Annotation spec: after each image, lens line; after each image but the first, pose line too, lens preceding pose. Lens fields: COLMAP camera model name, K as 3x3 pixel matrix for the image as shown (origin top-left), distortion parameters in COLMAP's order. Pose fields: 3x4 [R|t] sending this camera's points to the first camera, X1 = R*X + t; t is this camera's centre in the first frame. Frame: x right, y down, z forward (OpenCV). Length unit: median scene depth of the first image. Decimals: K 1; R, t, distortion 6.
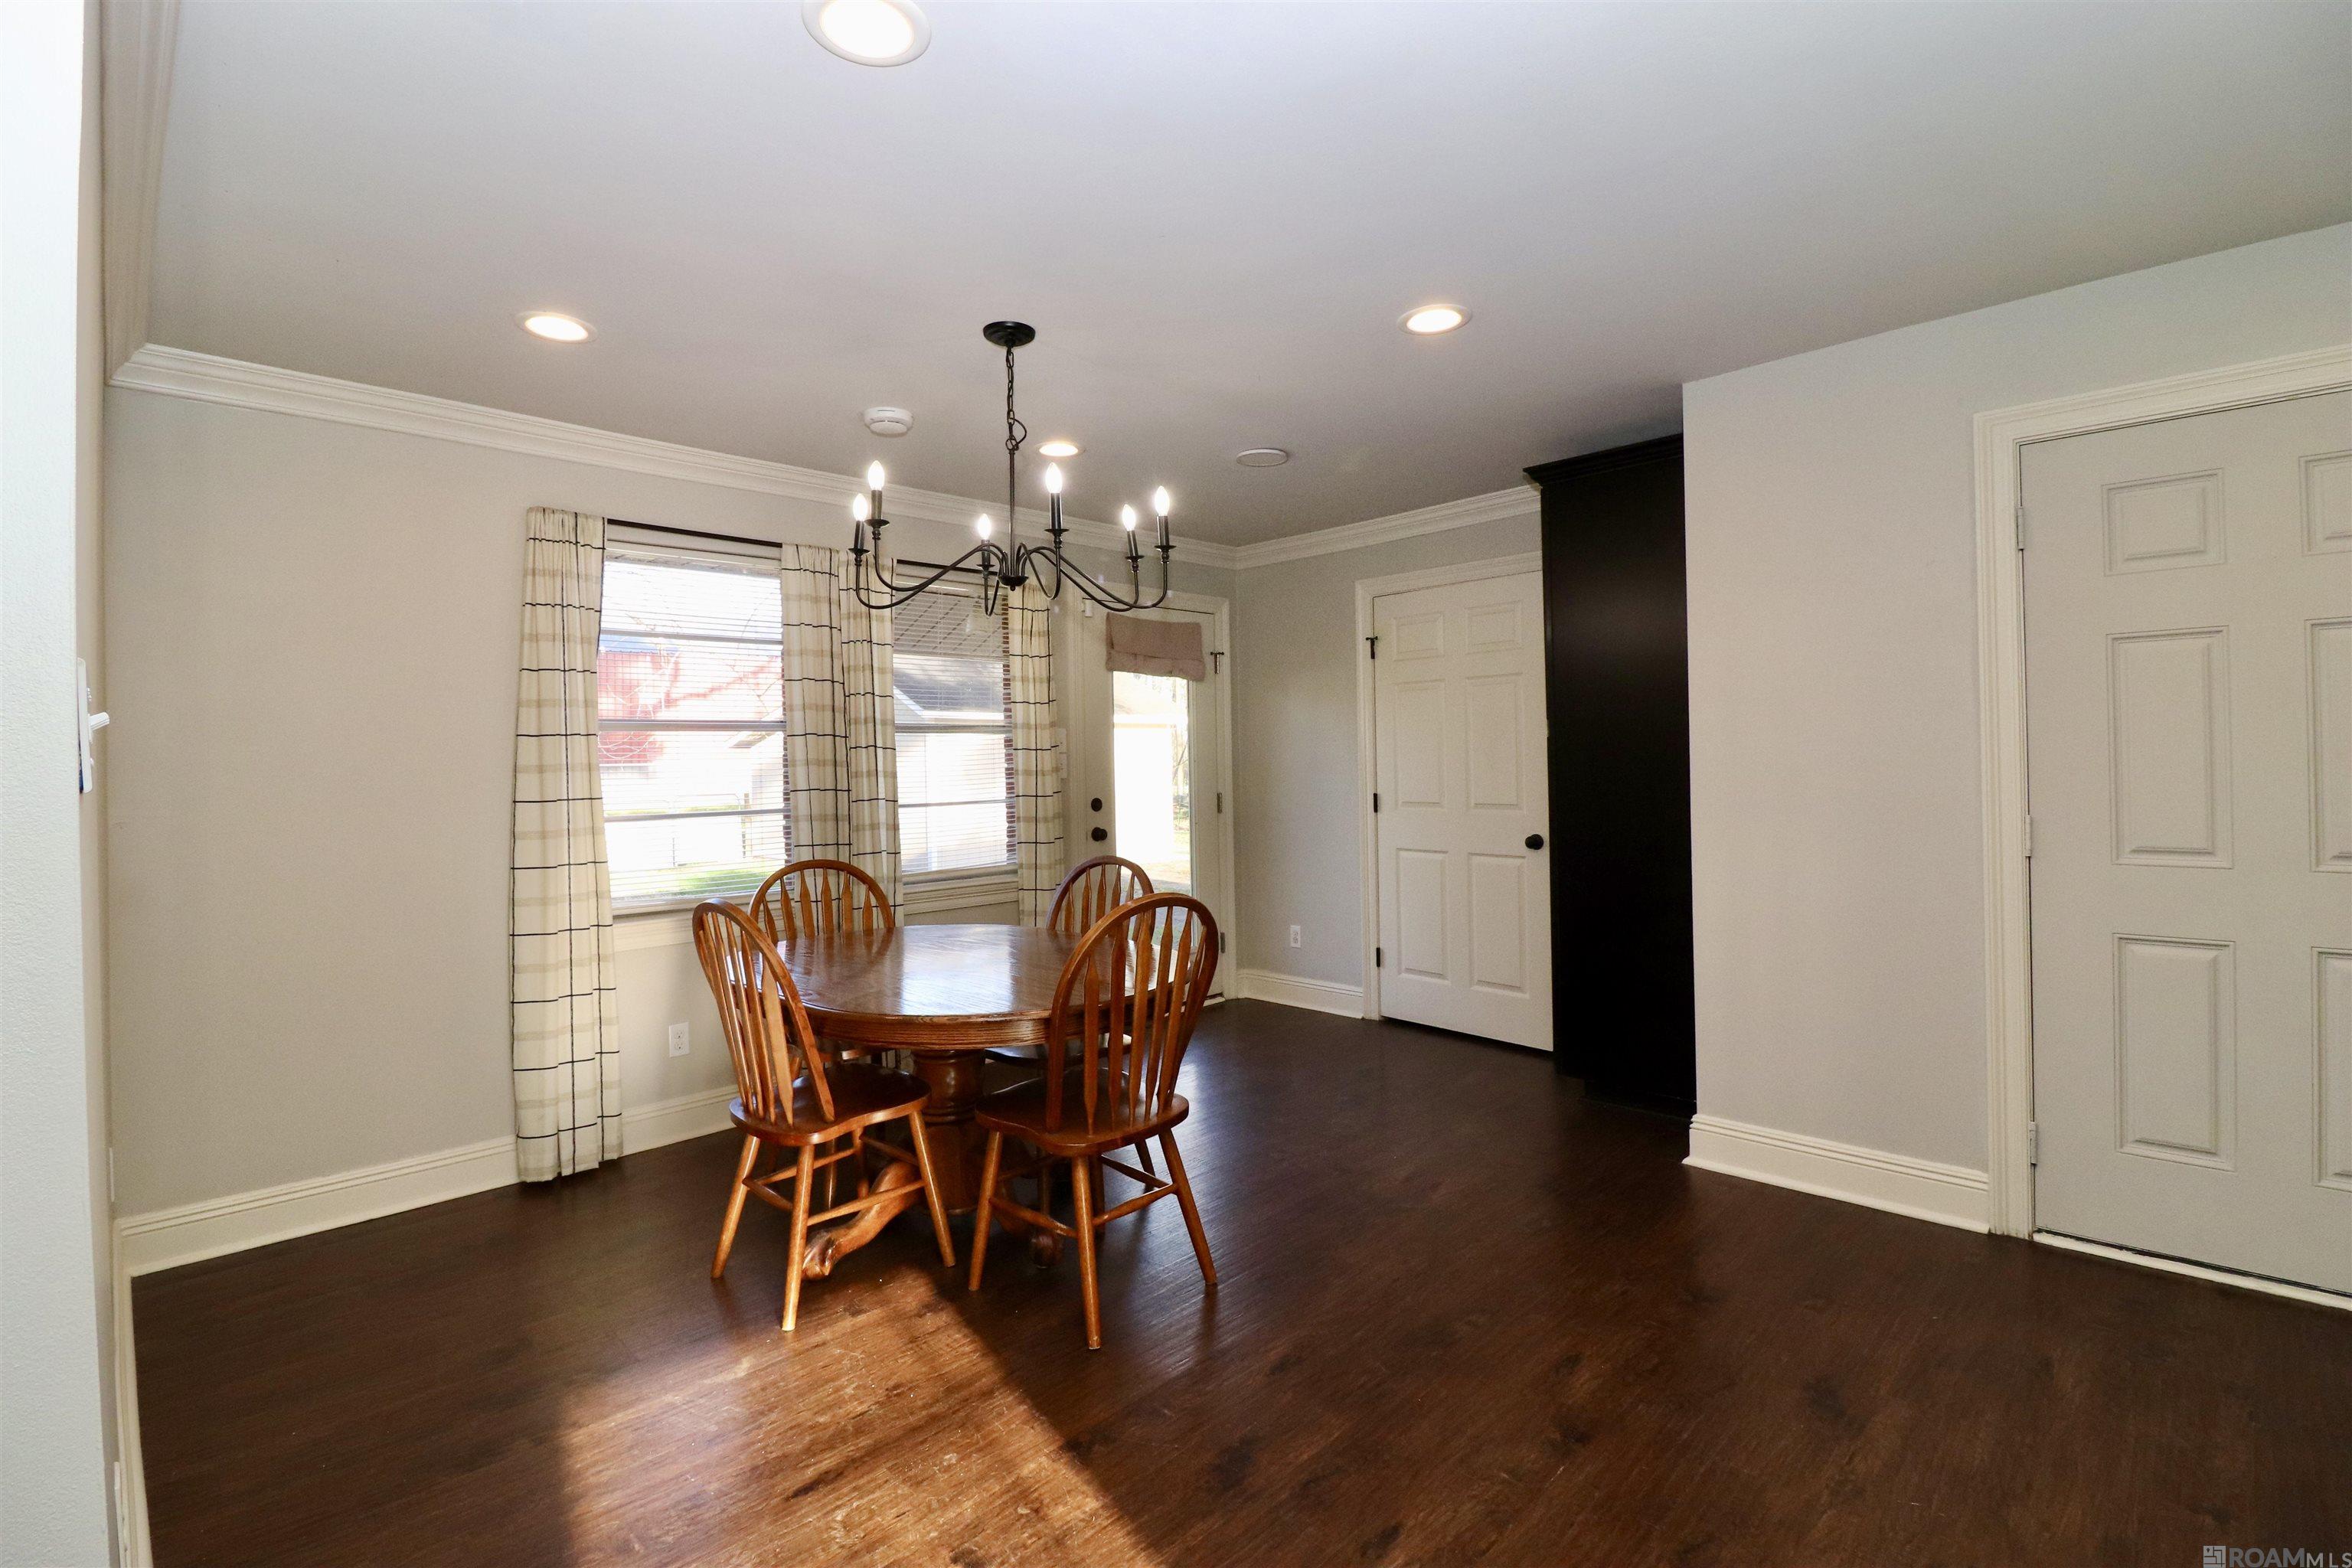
lens RADIAL K [[1071.5, 0, 1190.6], [0, 1071.5, 765.8], [0, 0, 1]] dist [-0.000033, -0.012537]
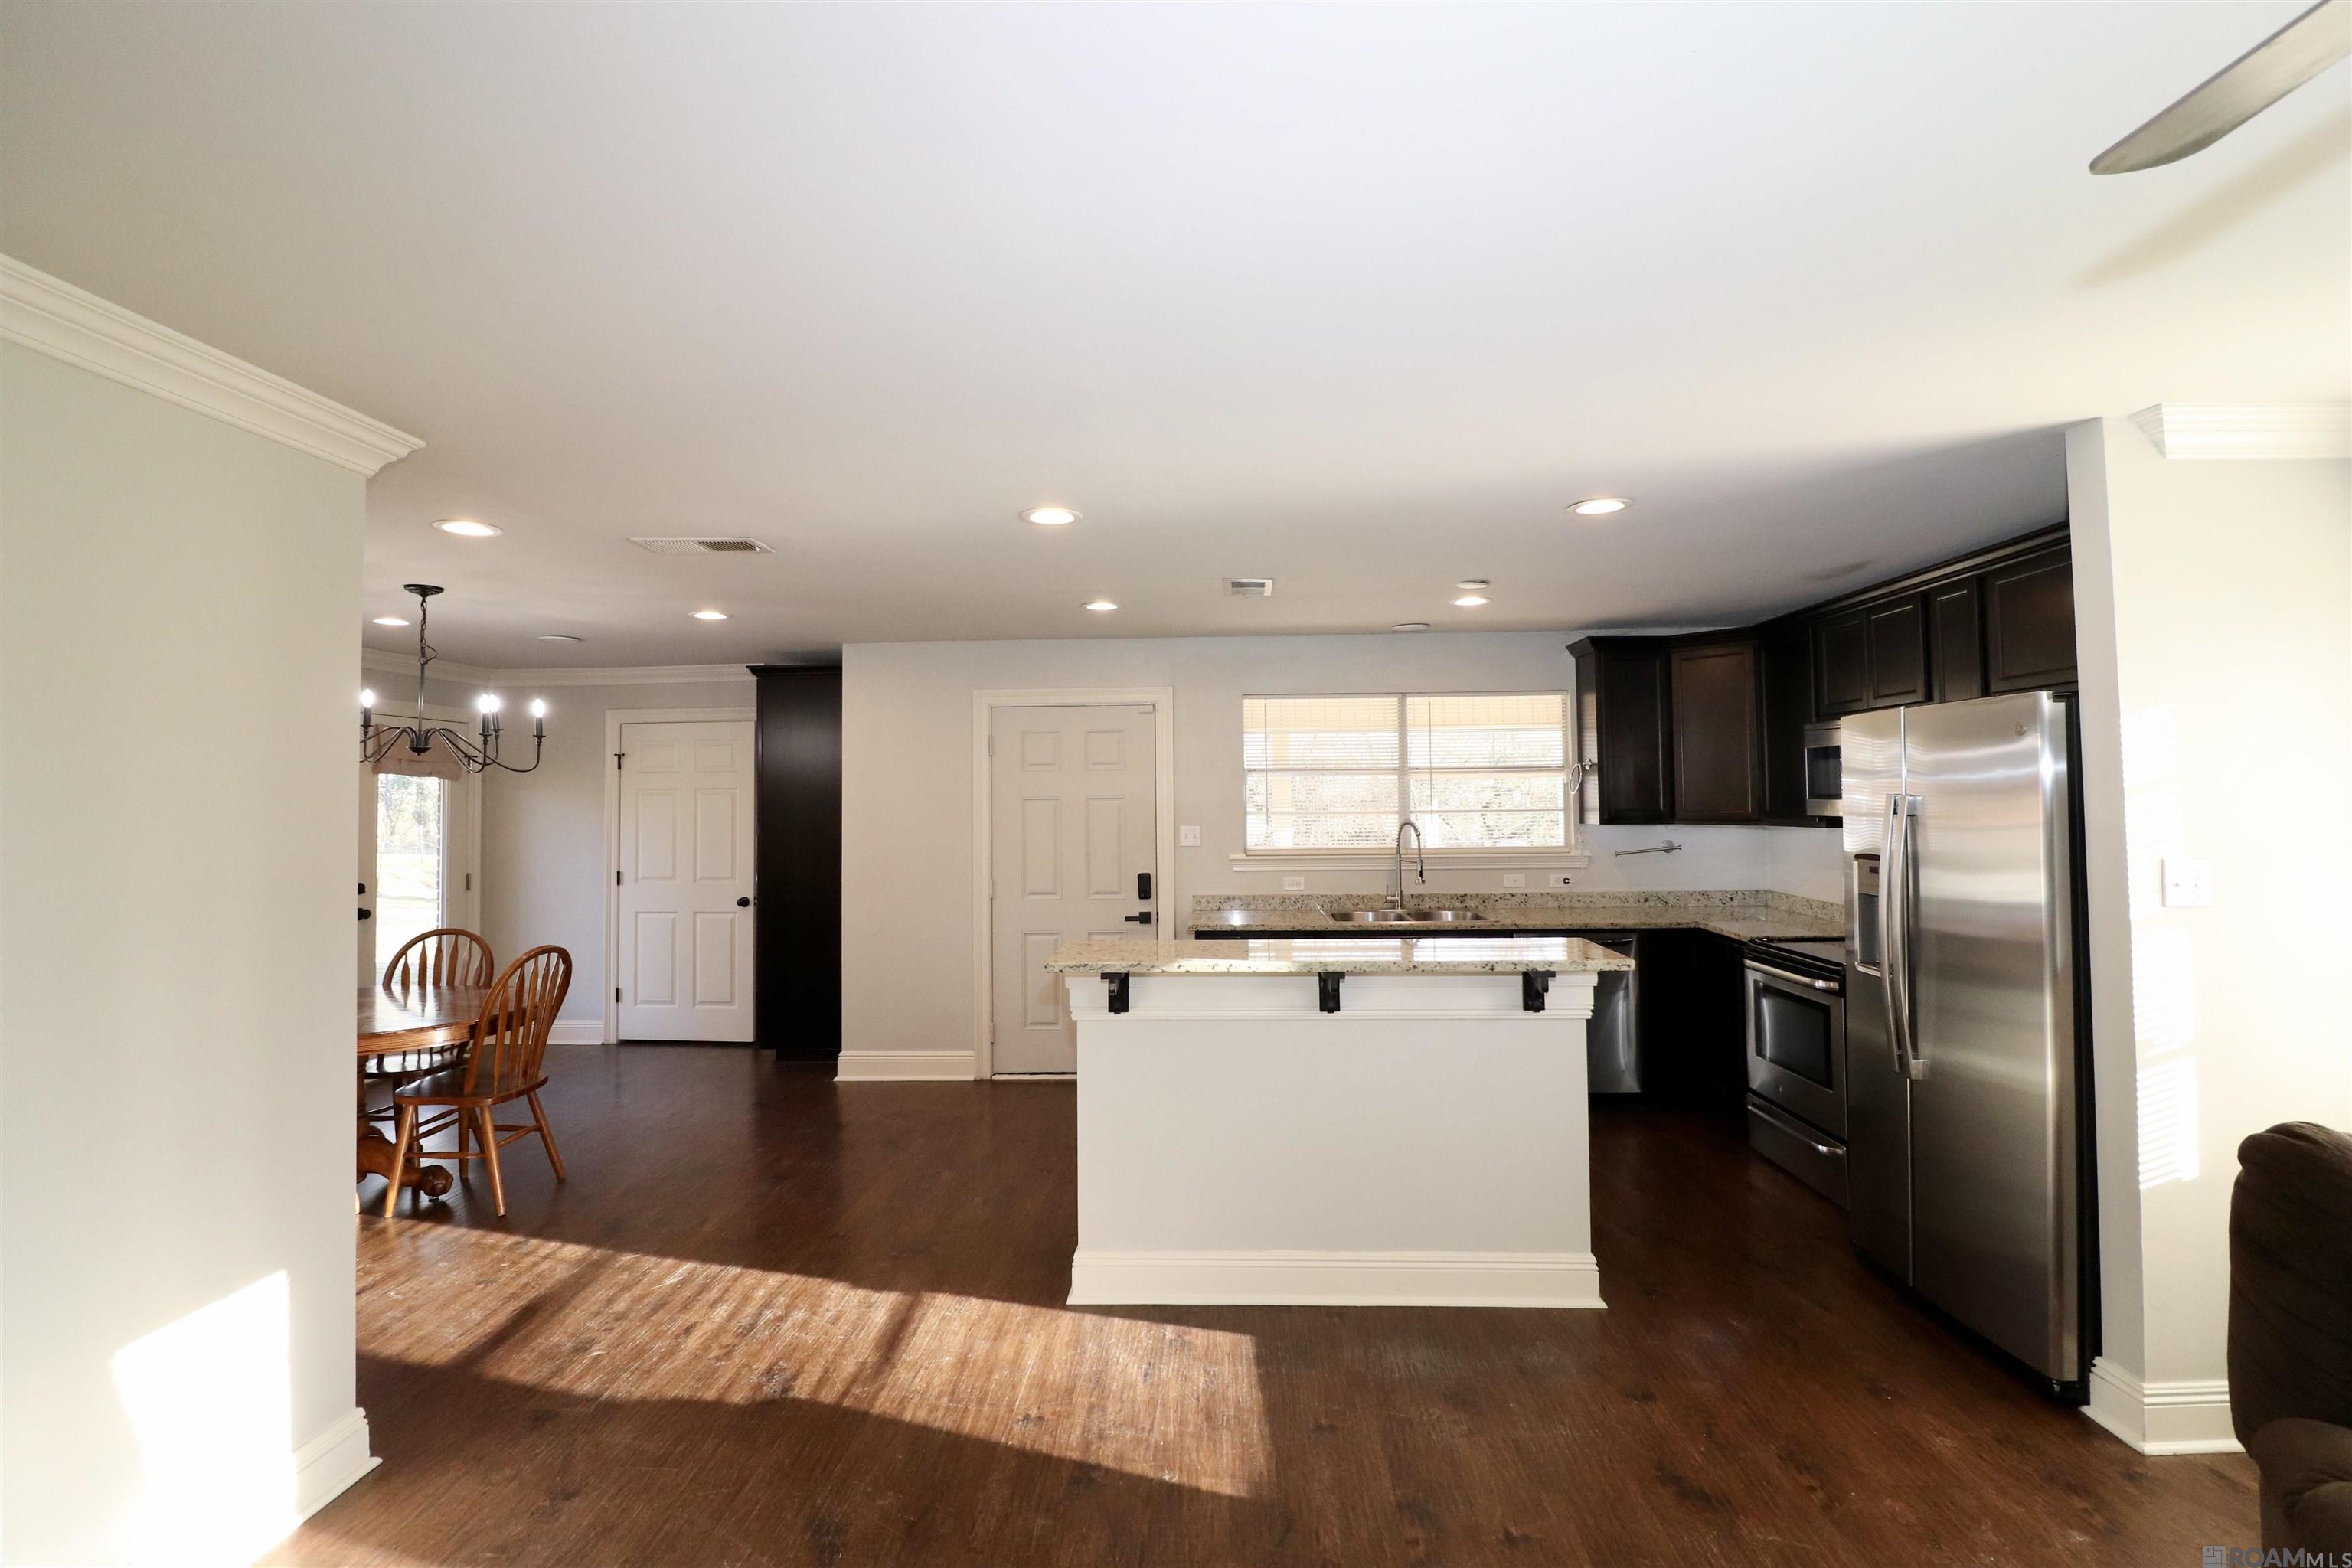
lens RADIAL K [[1071.5, 0, 1190.6], [0, 1071.5, 765.8], [0, 0, 1]] dist [-0.000033, -0.012537]
pose [[0.735952, 0.035784, 0.676087, -0.268490], [-0.003322, 0.998781, -0.049248, -0.053607], [-0.677025, 0.033998, 0.735174, -0.598032]]
